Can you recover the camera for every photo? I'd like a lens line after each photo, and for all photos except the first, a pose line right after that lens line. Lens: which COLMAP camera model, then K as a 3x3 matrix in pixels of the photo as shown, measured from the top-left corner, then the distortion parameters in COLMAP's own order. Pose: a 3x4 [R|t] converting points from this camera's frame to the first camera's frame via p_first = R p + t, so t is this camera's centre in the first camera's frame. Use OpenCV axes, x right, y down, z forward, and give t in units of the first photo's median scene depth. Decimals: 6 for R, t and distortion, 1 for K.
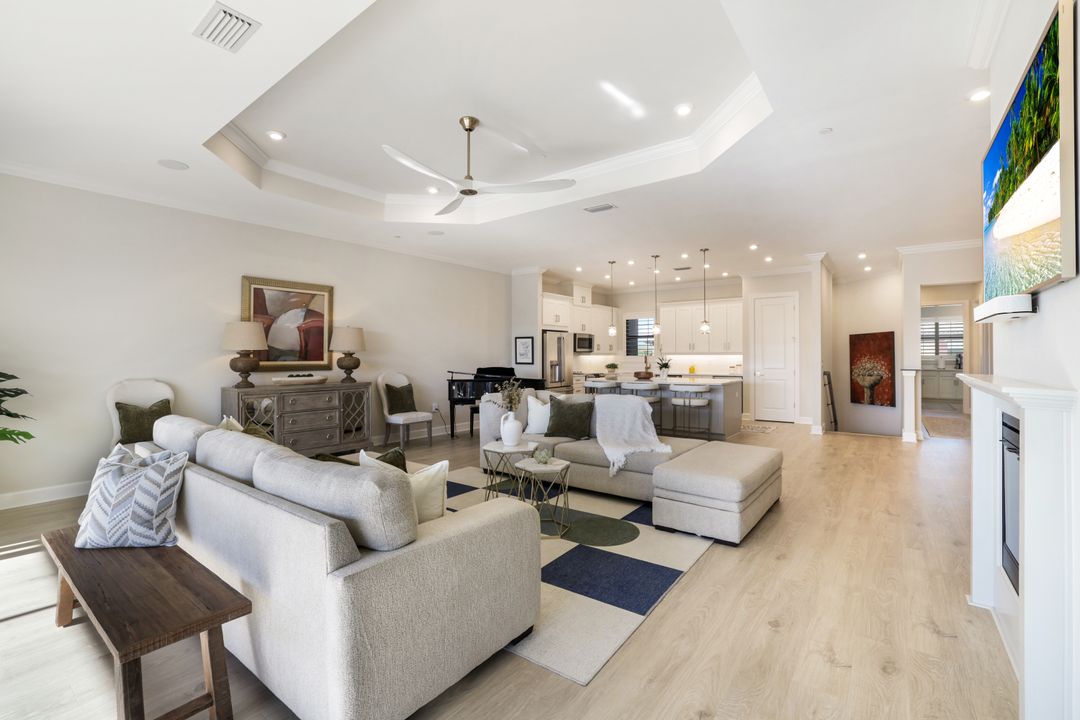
lens RADIAL K [[477.6, 0, 535.3], [0, 477.6, 351.1], [0, 0, 1]] dist [-0.025106, 0.000017]
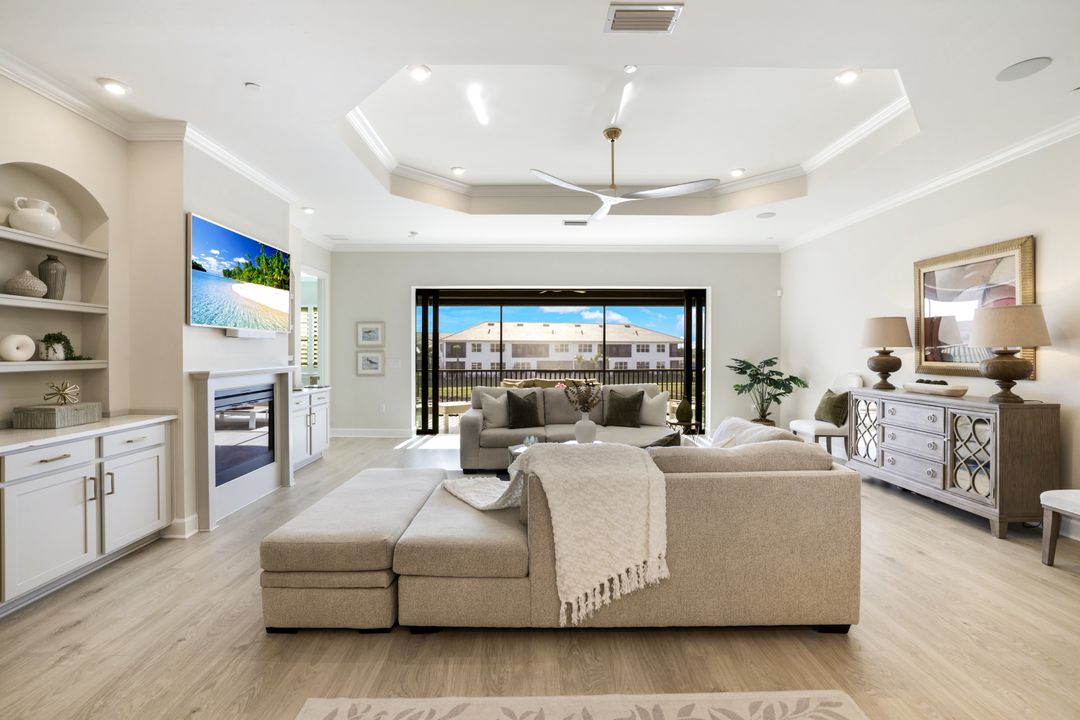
lens RADIAL K [[471.6, 0, 532.9], [0, 471.6, 353.5], [0, 0, 1]] dist [-0.041935, 0.015433]
pose [[-0.793857, 0.006457, -0.608070, 0.276347], [0.008532, 0.999963, -0.000520, 0.001446], [0.608045, -0.005601, -0.793883, 0.746124]]
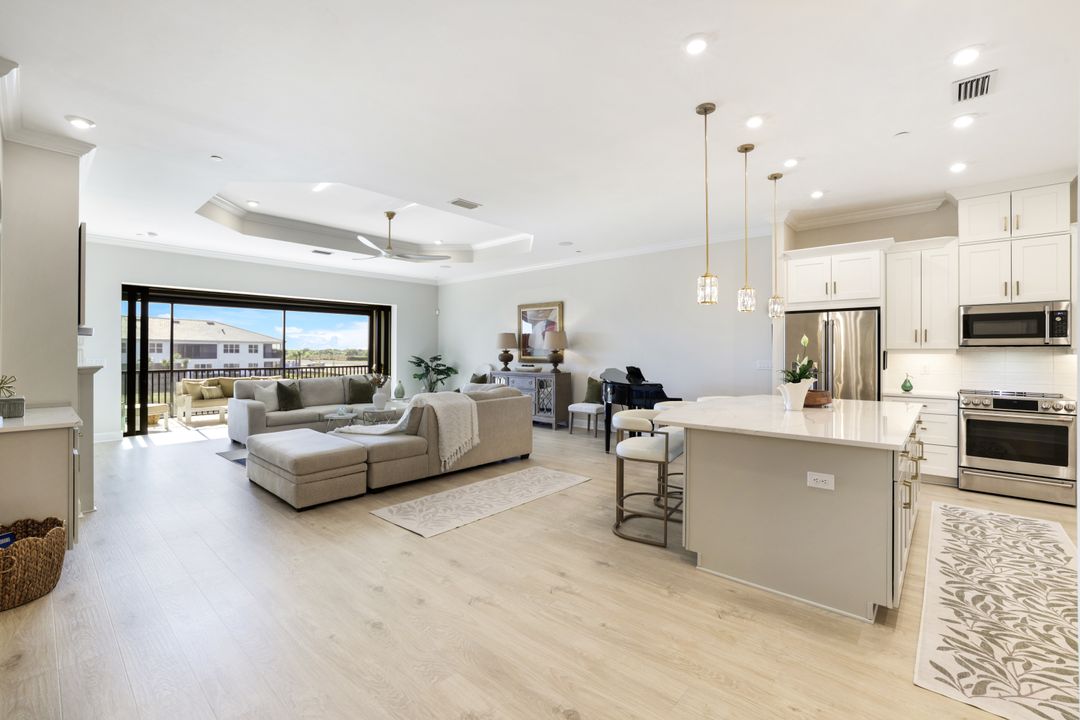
lens RADIAL K [[471.6, 0, 532.9], [0, 471.6, 353.5], [0, 0, 1]] dist [-0.041935, 0.015433]
pose [[-0.086085, 0.005587, -0.996272, 0.636863], [0.008397, 0.999953, 0.004882, 0.003121], [0.996252, -0.007945, -0.086127, 0.717153]]
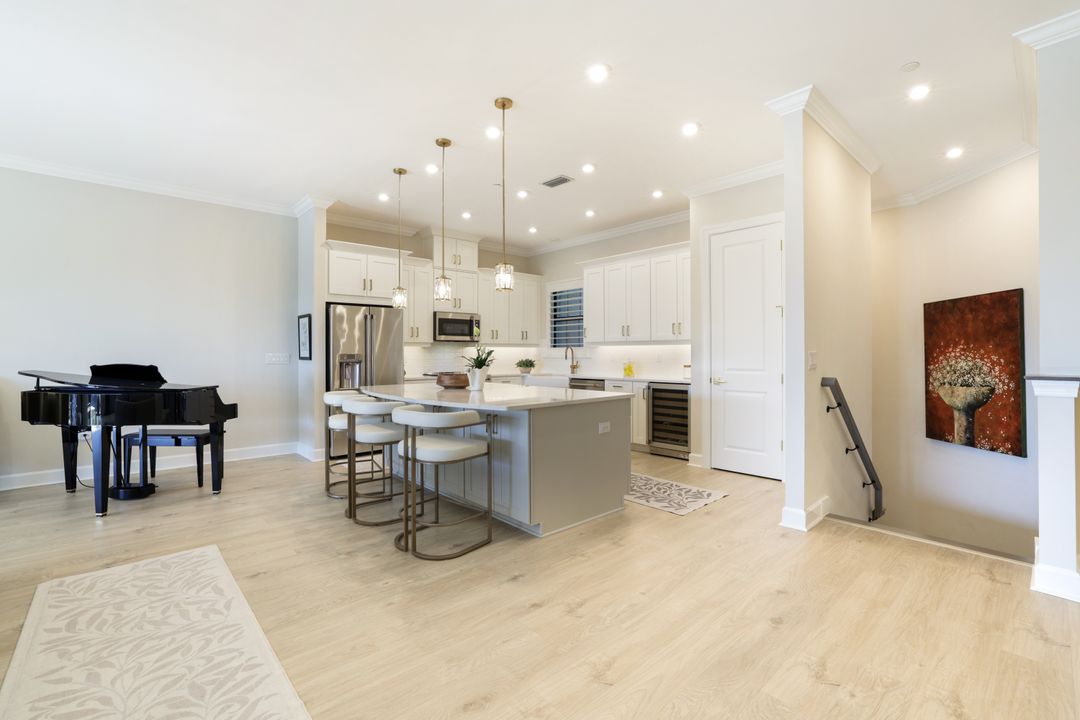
lens RADIAL K [[471.6, 0, 532.9], [0, 471.6, 353.5], [0, 0, 1]] dist [-0.041935, 0.015433]
pose [[0.981496, 0.000058, -0.191482, 0.376799], [0.001870, 0.999949, 0.009885, 0.014082], [0.191473, -0.010060, 0.981446, 0.468944]]
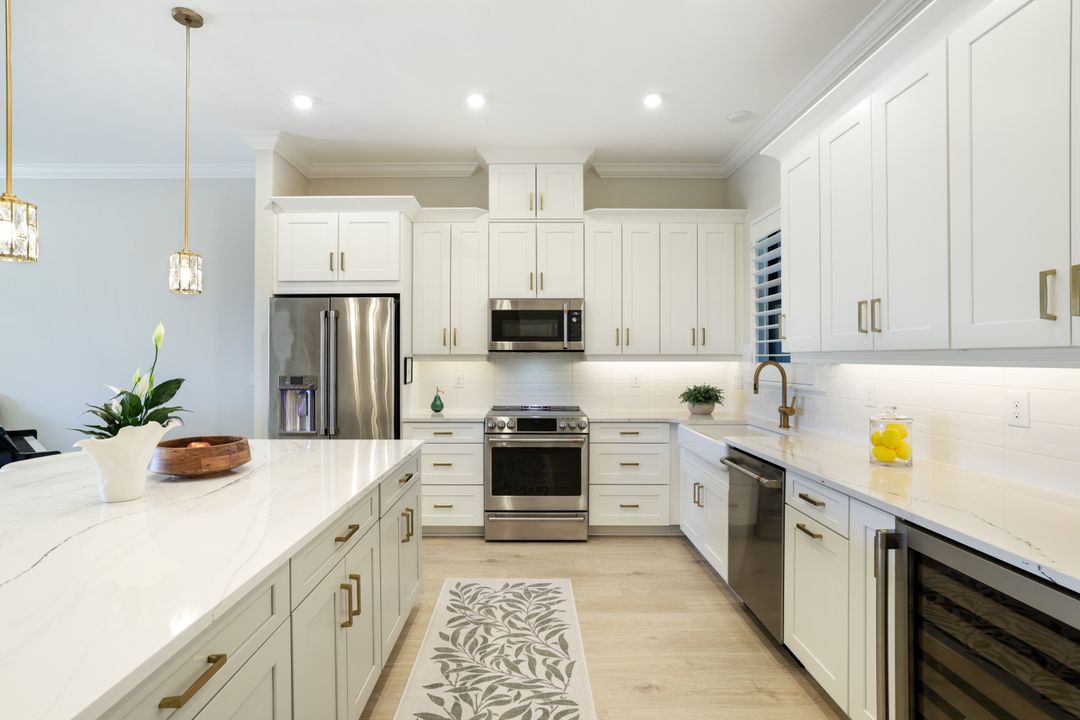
lens RADIAL K [[527.5, 0, 533.9], [0, 527.5, 353.1], [0, 0, 1]] dist [-0.003426, -0.000191]
pose [[0.608806, -0.003152, -0.793313, 0.474148], [0.005230, 0.999986, 0.000040, 0.003341], [0.793302, -0.004173, 0.608814, 0.896168]]
